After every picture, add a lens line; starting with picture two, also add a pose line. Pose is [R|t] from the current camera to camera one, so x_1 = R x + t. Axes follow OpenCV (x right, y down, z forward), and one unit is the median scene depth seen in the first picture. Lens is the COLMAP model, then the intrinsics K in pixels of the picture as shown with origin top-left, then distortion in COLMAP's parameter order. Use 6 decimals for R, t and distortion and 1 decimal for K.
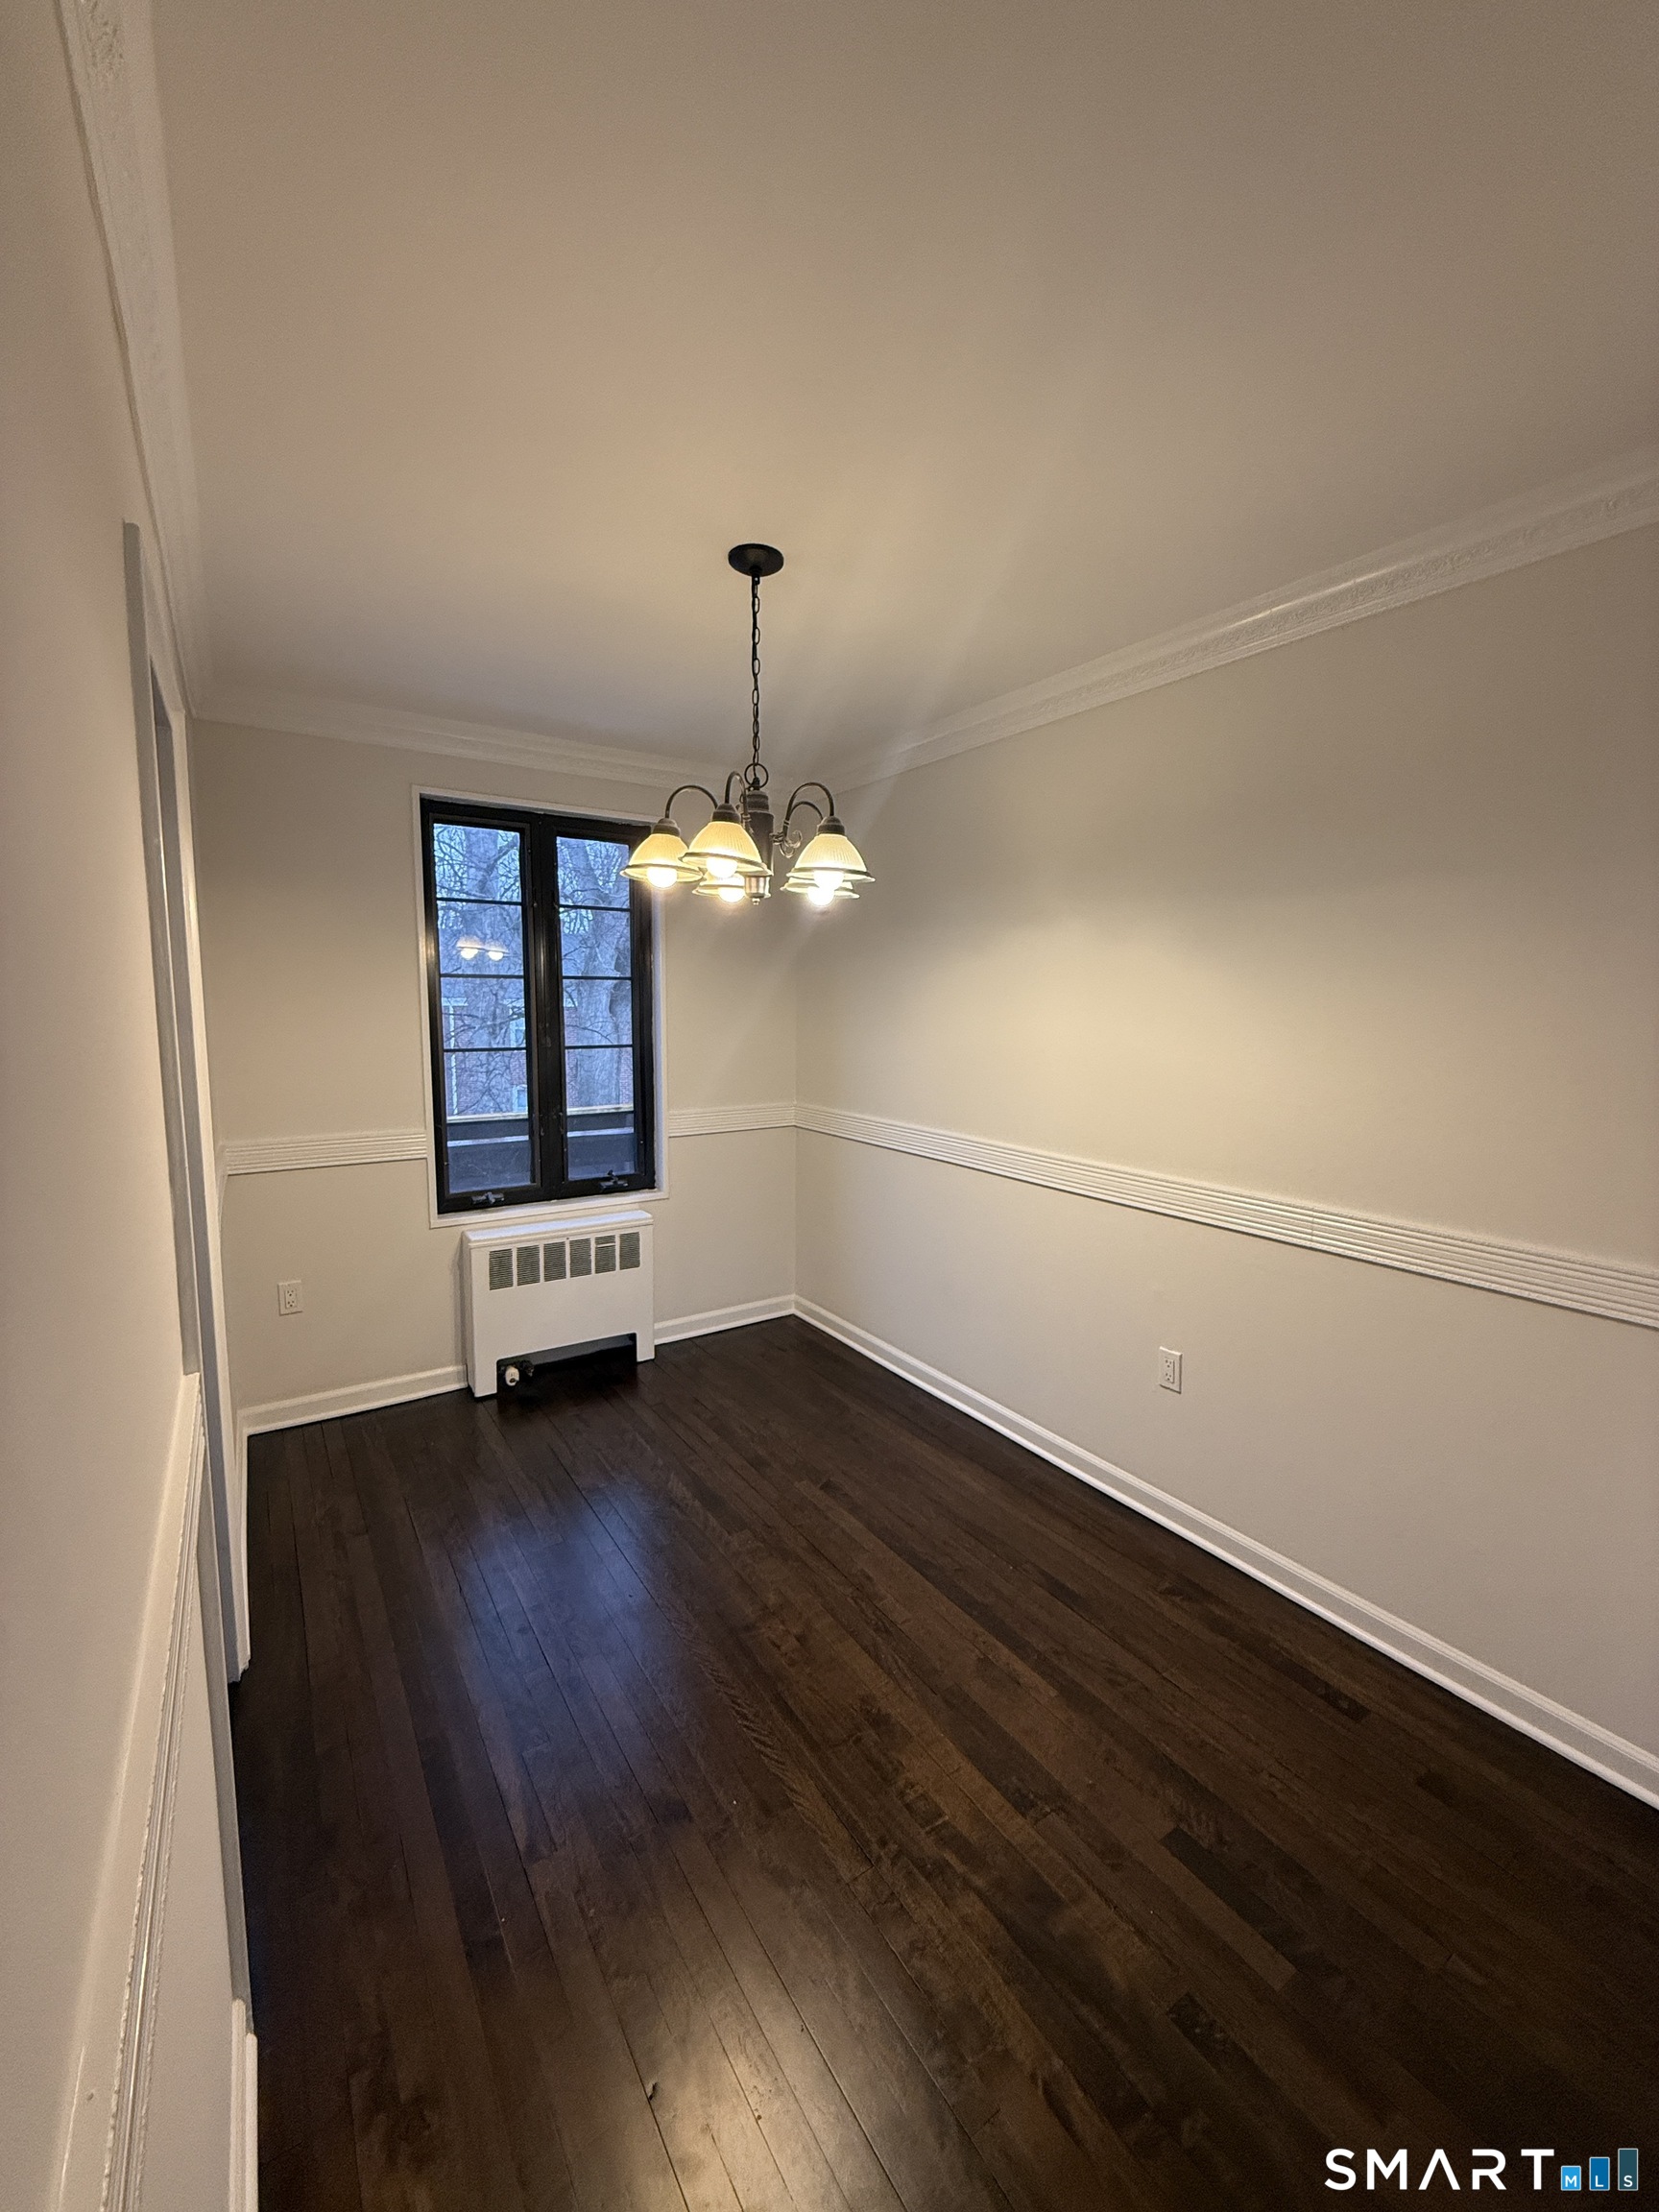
lens RADIAL K [[873.1, 0, 828.9], [0, 873.1, 1102.9], [0, 0, 1]] dist [-0.000587, 0.000481]
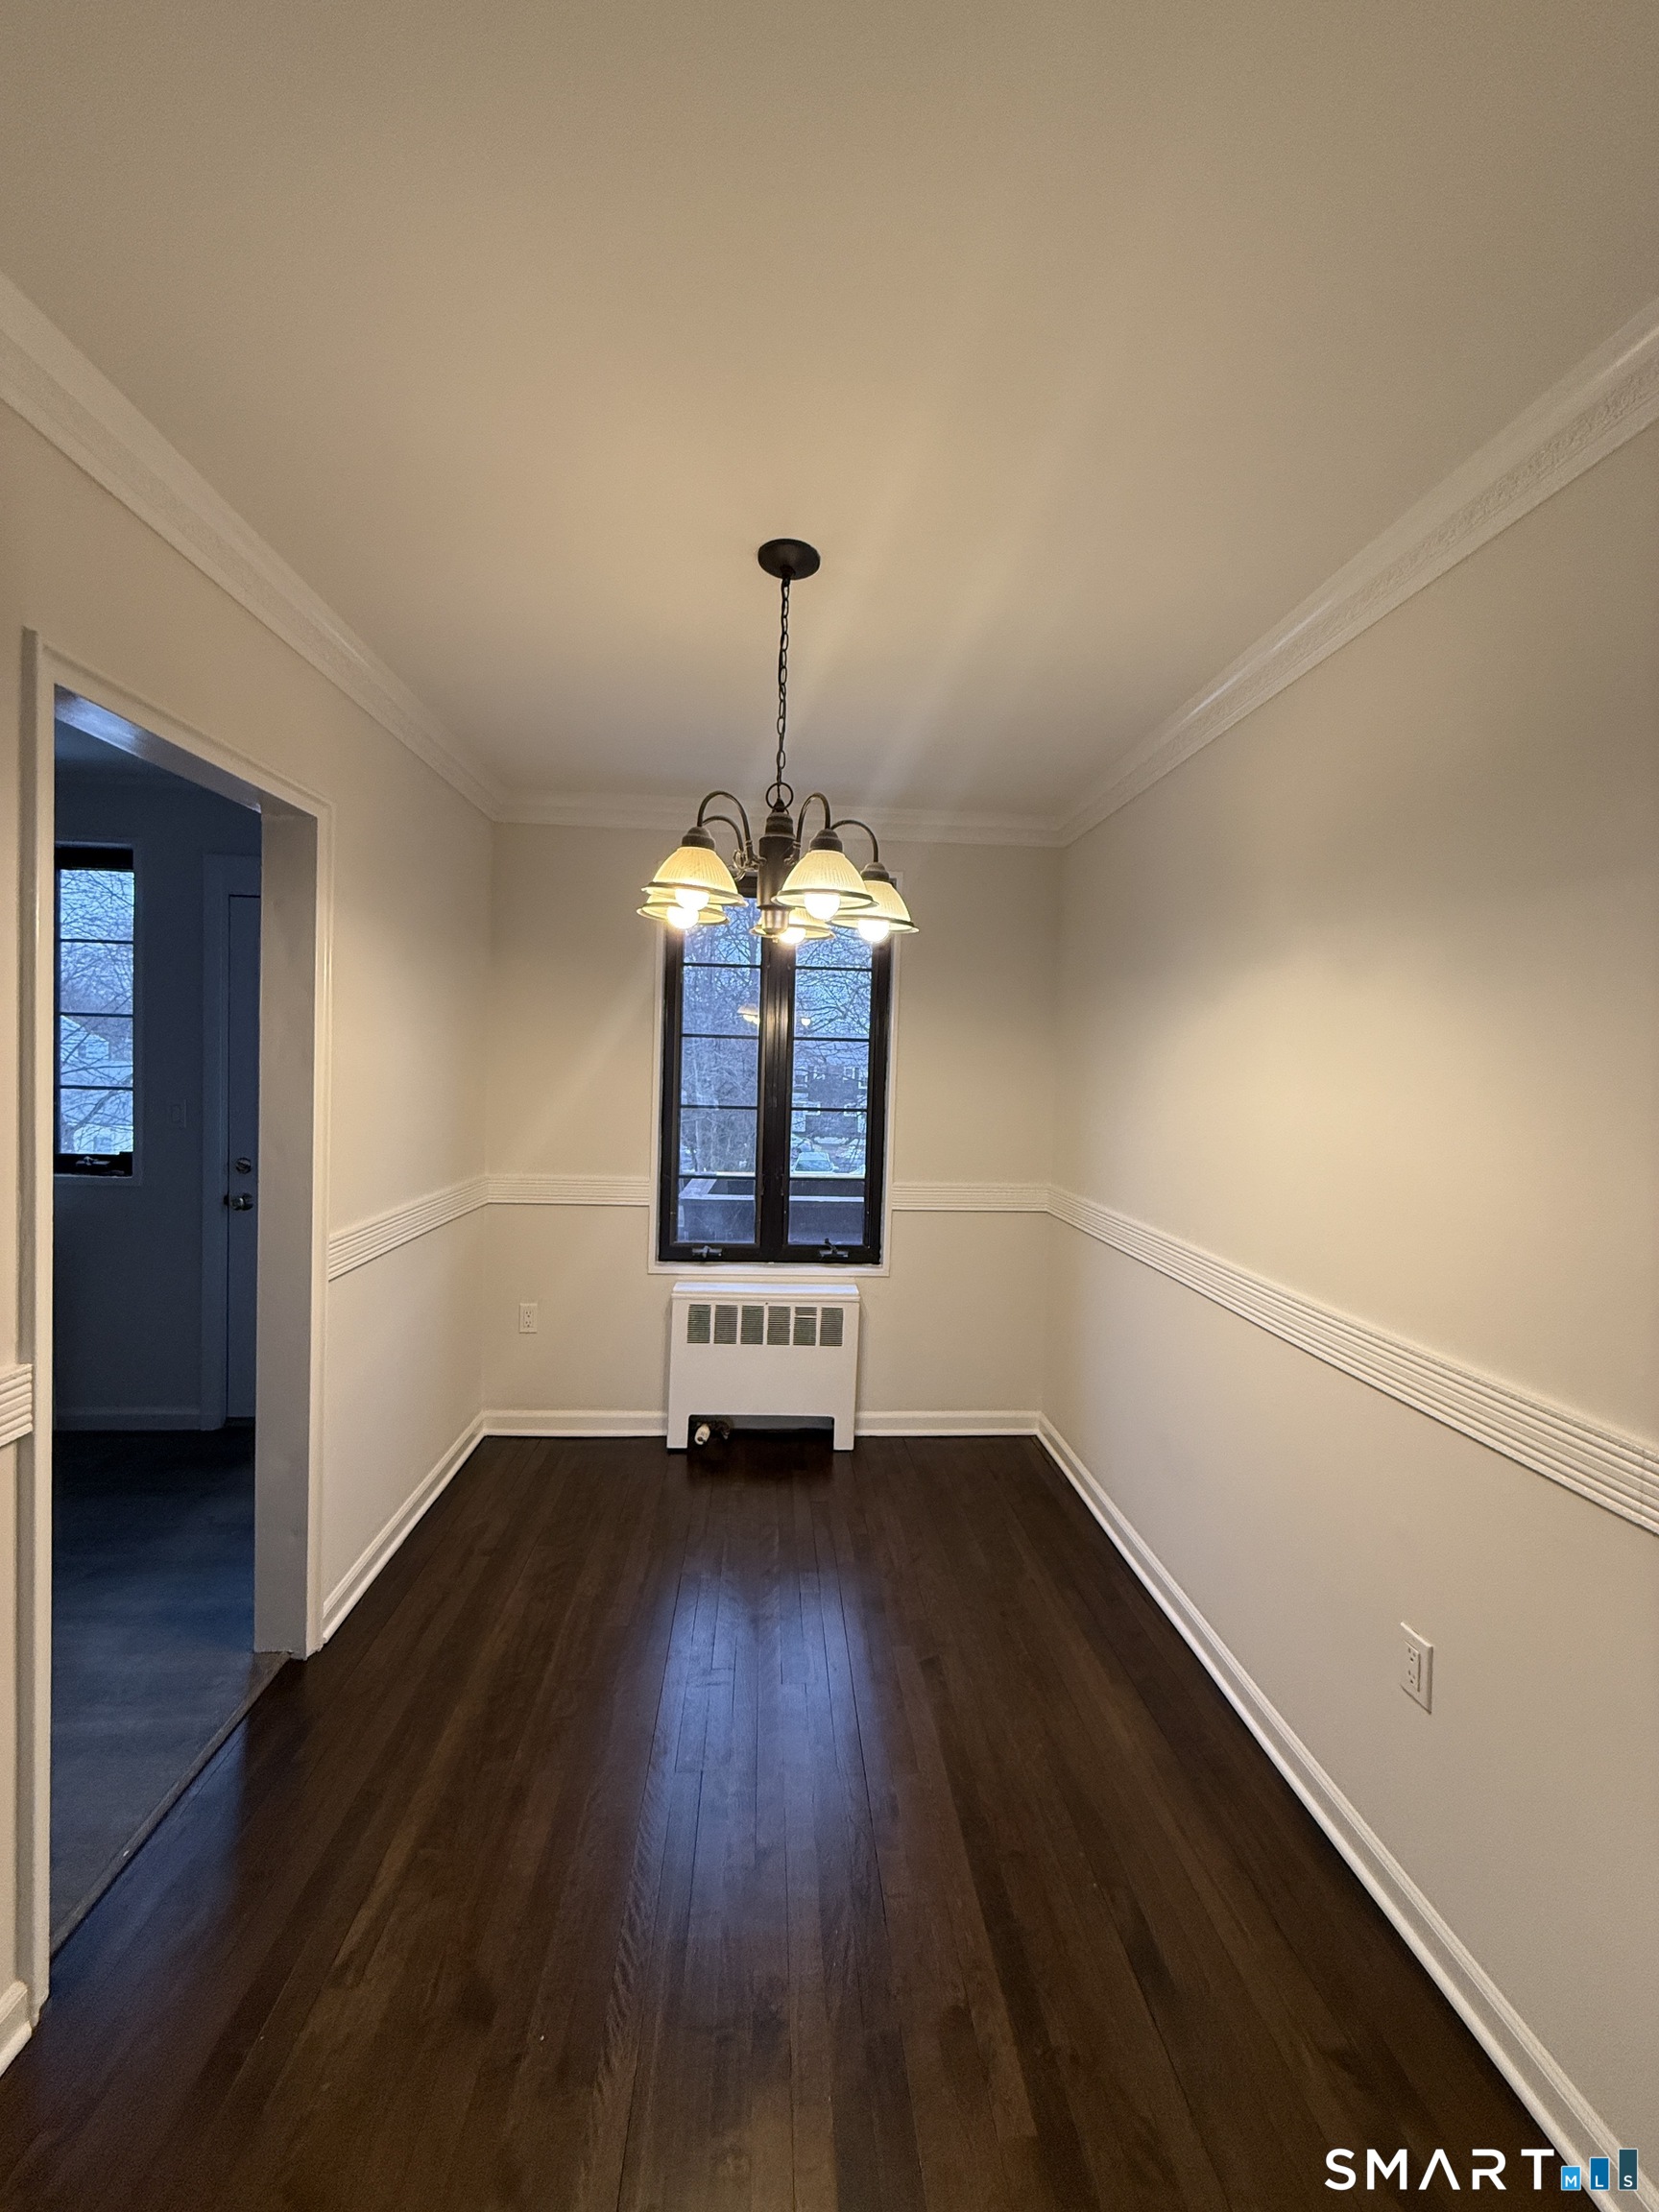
lens RADIAL K [[875.3, 0, 810.4], [0, 875.3, 1105.1], [0, 0, 1]] dist [0.000796, -0.000151]
pose [[0.871910, 0.042763, -0.487795, 0.214832], [-0.082226, 0.994820, -0.059764, -0.010833], [0.482712, 0.092218, 0.870910, 0.157916]]
